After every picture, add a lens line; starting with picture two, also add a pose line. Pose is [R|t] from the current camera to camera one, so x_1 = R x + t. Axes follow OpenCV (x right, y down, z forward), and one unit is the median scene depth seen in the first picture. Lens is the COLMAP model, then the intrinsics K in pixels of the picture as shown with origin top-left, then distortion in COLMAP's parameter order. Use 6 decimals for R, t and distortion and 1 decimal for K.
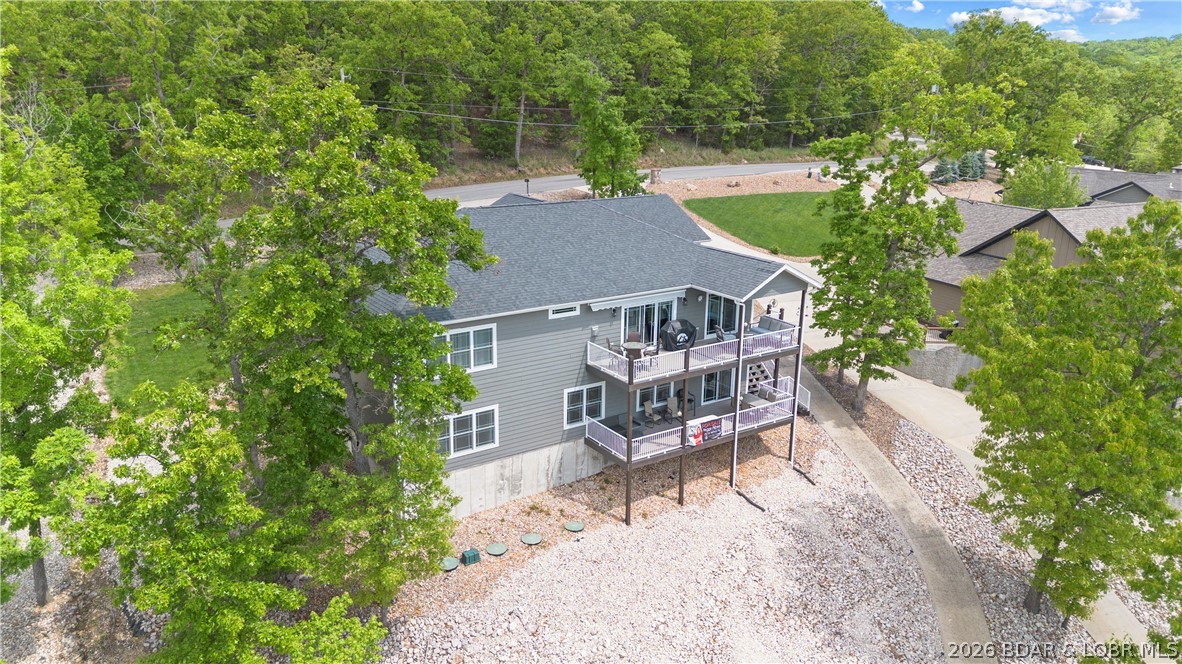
lens RADIAL K [[832.7, 0, 591.0], [0, 832.7, 332.0], [0, 0, 1]] dist [0.050090, -0.062200]
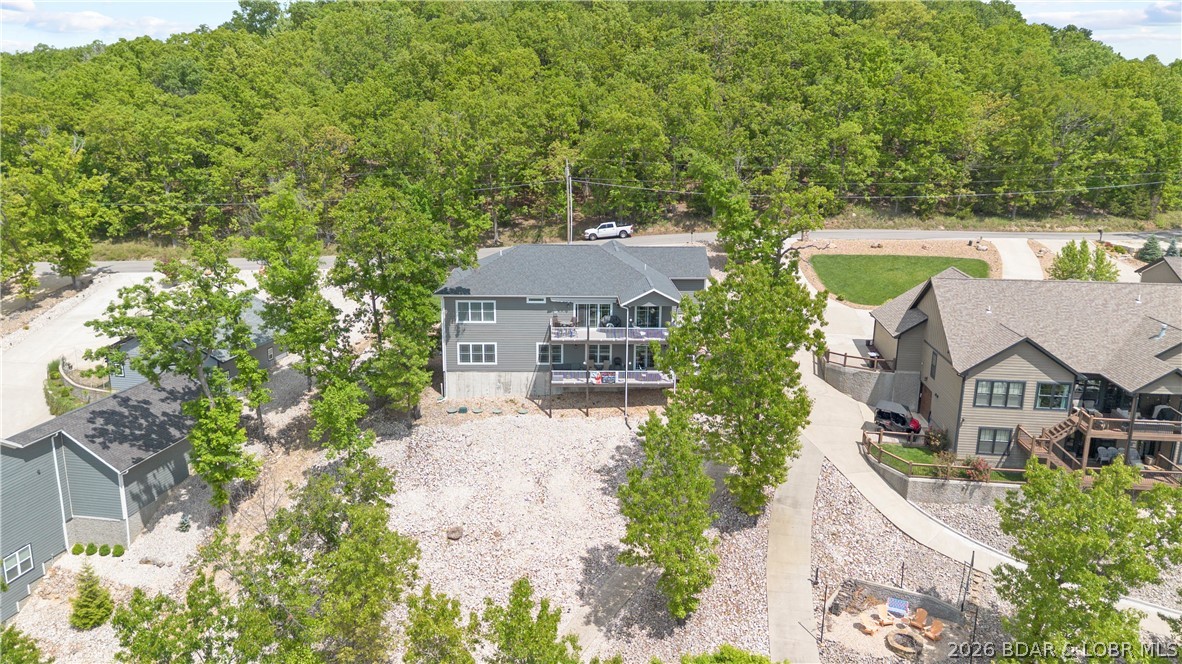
lens RADIAL K [[832.7, 0, 591.0], [0, 832.7, 332.0], [0, 0, 1]] dist [0.050090, -0.062200]
pose [[0.847355, 0.121901, -0.516847, 1.039976], [-0.147882, 0.988962, -0.009196, 0.044696], [0.510021, 0.084224, 0.856029, -0.551684]]
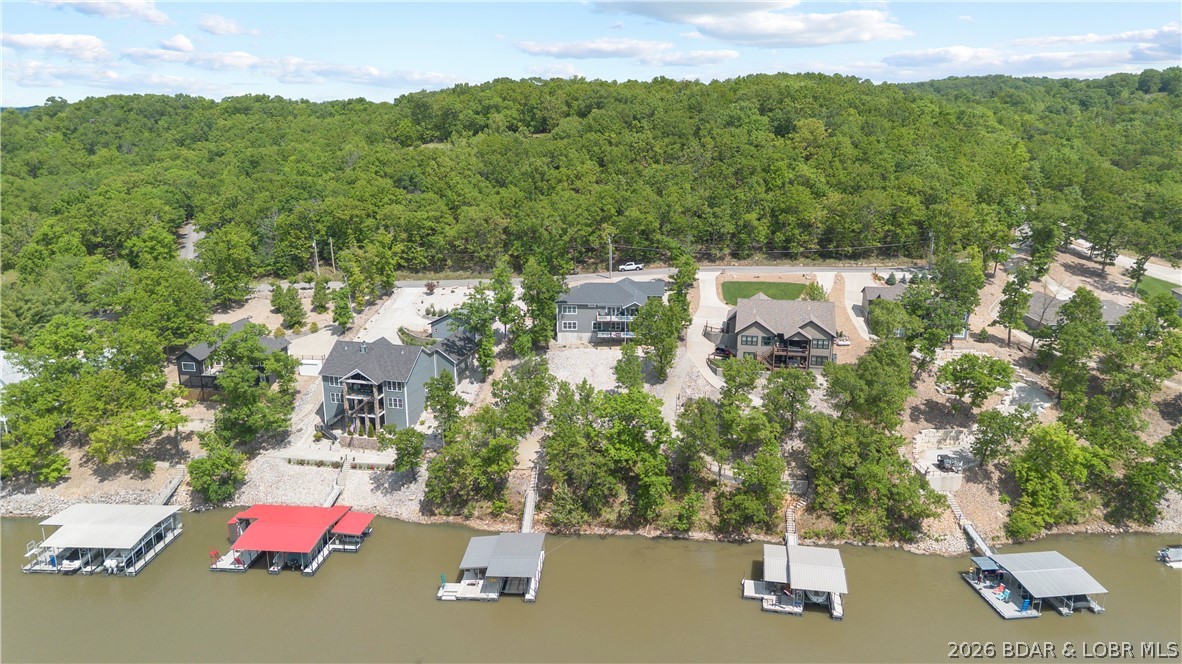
lens RADIAL K [[820.8, 0, 591.0], [0, 820.8, 332.0], [0, 0, 1]] dist [0.048442, -0.056446]
pose [[0.799790, 0.142437, -0.583136, 2.804422], [-0.155842, 0.987401, 0.027440, -0.001523], [0.579697, 0.068931, 0.811911, -2.948834]]
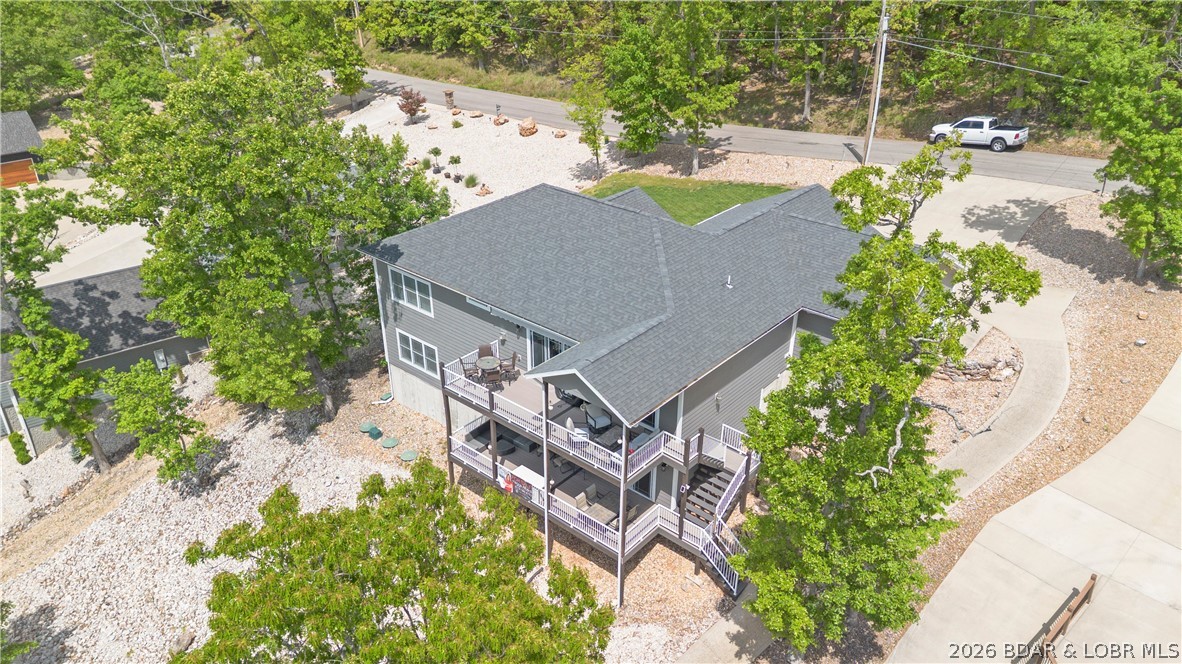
lens RADIAL K [[820.8, 0, 591.0], [0, 820.8, 332.0], [0, 0, 1]] dist [0.048442, -0.056446]
pose [[0.272671, 0.446207, -0.852379, 0.900077], [-0.268661, 0.886021, 0.377874, -0.417376], [0.923836, 0.125965, 0.361470, 0.732045]]
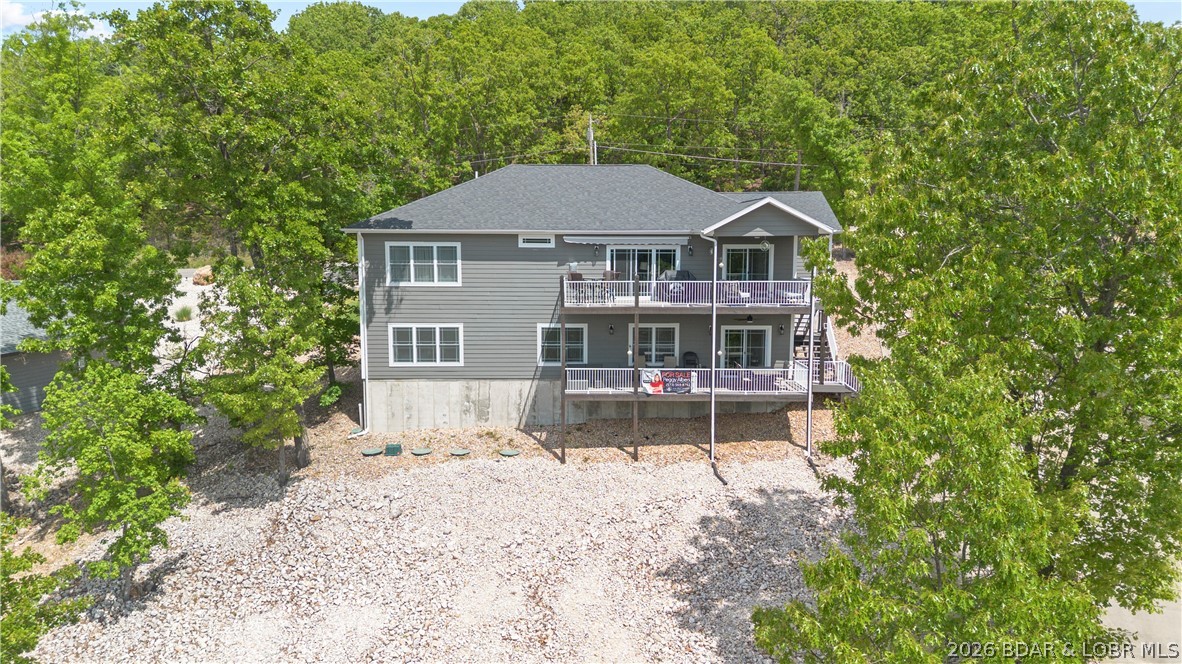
lens RADIAL K [[820.8, 0, 591.0], [0, 820.8, 332.0], [0, 0, 1]] dist [0.048442, -0.056446]
pose [[0.834271, 0.052003, -0.548897, 0.562972], [-0.145007, 0.981189, -0.127438, 0.195305], [0.531945, 0.185912, 0.826118, 0.217584]]
